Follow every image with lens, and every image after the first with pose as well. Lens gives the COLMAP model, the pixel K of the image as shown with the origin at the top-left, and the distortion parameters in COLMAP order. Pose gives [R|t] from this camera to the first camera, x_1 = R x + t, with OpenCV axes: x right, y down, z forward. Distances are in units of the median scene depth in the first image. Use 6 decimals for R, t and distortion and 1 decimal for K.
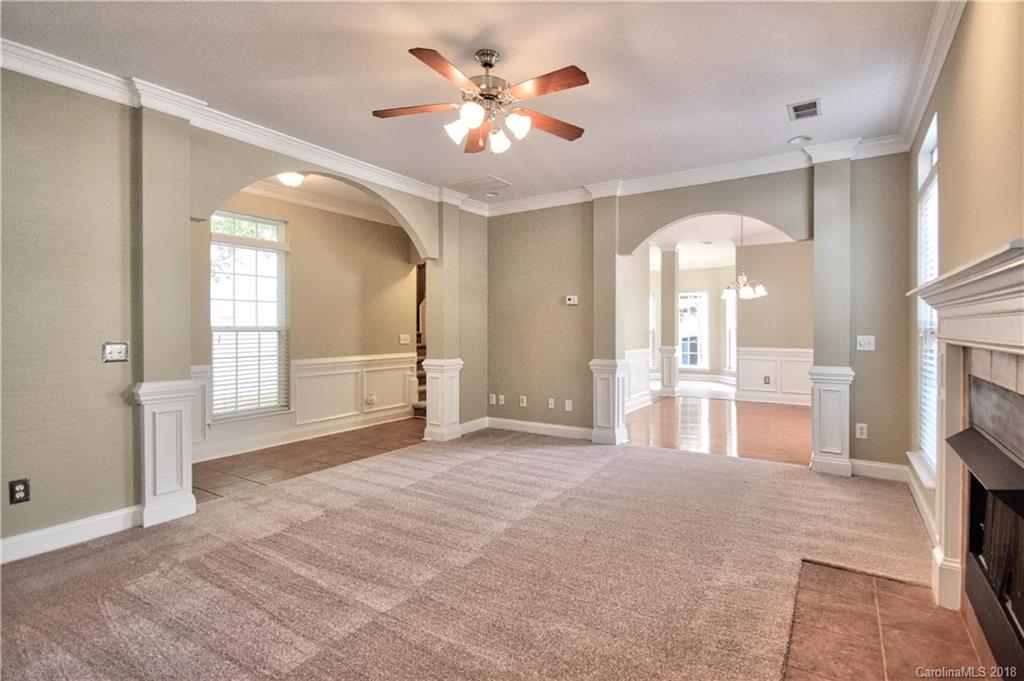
lens RADIAL K [[484.6, 0, 540.7], [0, 484.6, 336.1], [0, 0, 1]] dist [-0.000263, 0.000007]
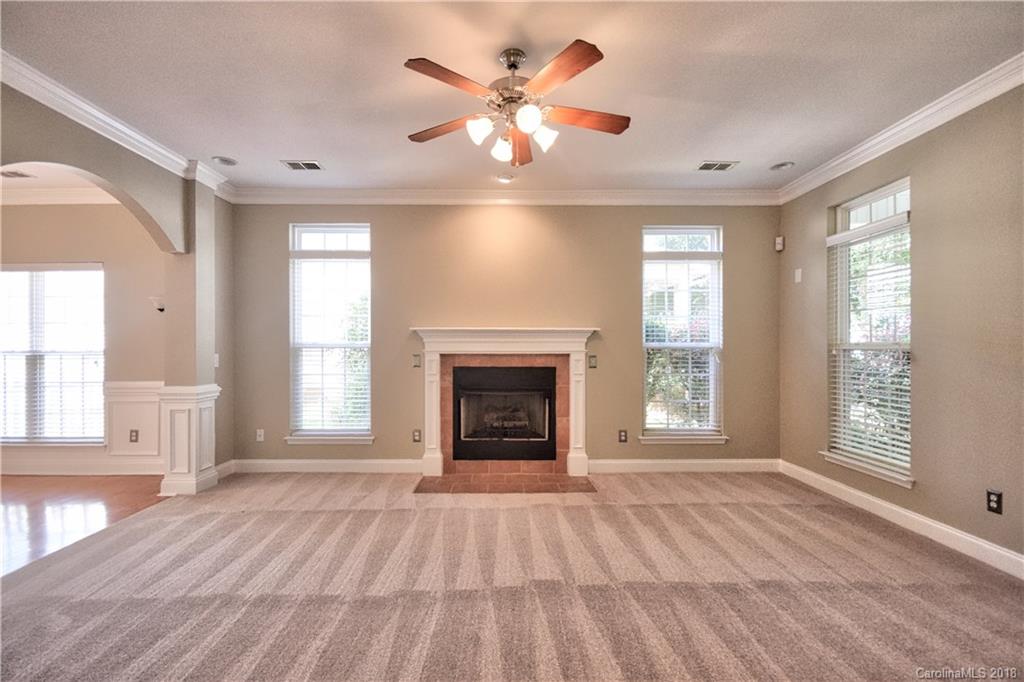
lens RADIAL K [[463.8, 0, 511.7], [0, 463.8, 345.3], [0, 0, 1]] dist [0.000367, -0.000028]
pose [[-0.553348, 0.006815, 0.832923, -0.418525], [0.021560, 0.999749, 0.006143, -0.007864], [-0.832671, 0.021357, -0.553356, 0.730894]]
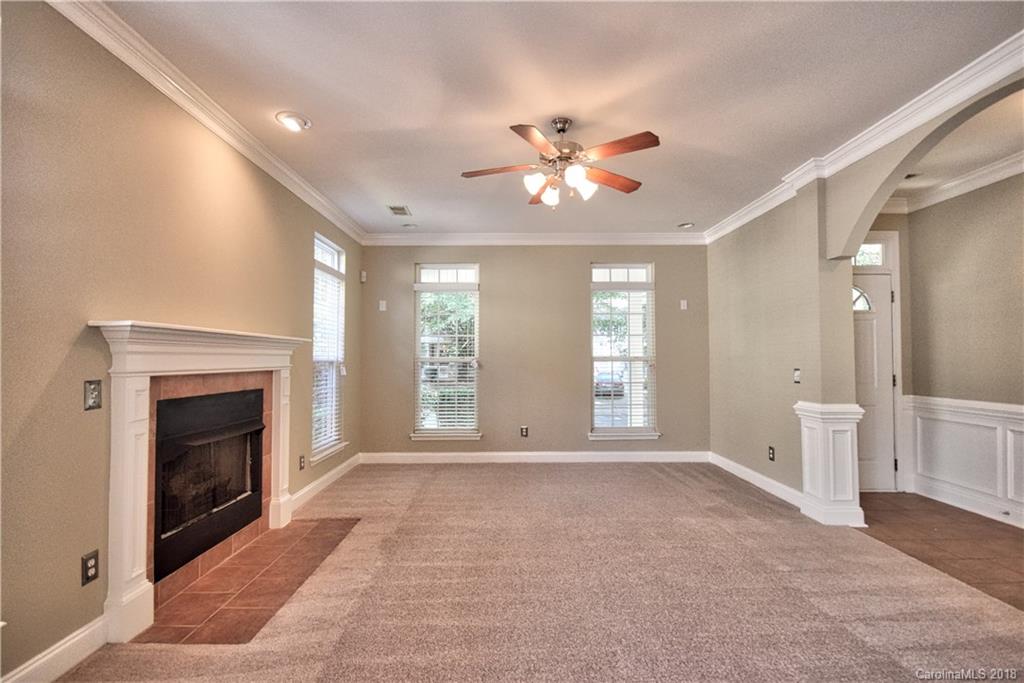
lens RADIAL K [[456.5, 0, 512.0], [0, 456.5, 341.5], [0, 0, 1]] dist [-0.000209, -0.000082]
pose [[-0.843311, -0.011351, -0.537306, 0.275479], [-0.002292, 0.999844, -0.017526, -0.014717], [0.537421, -0.013549, -0.843205, 0.892219]]
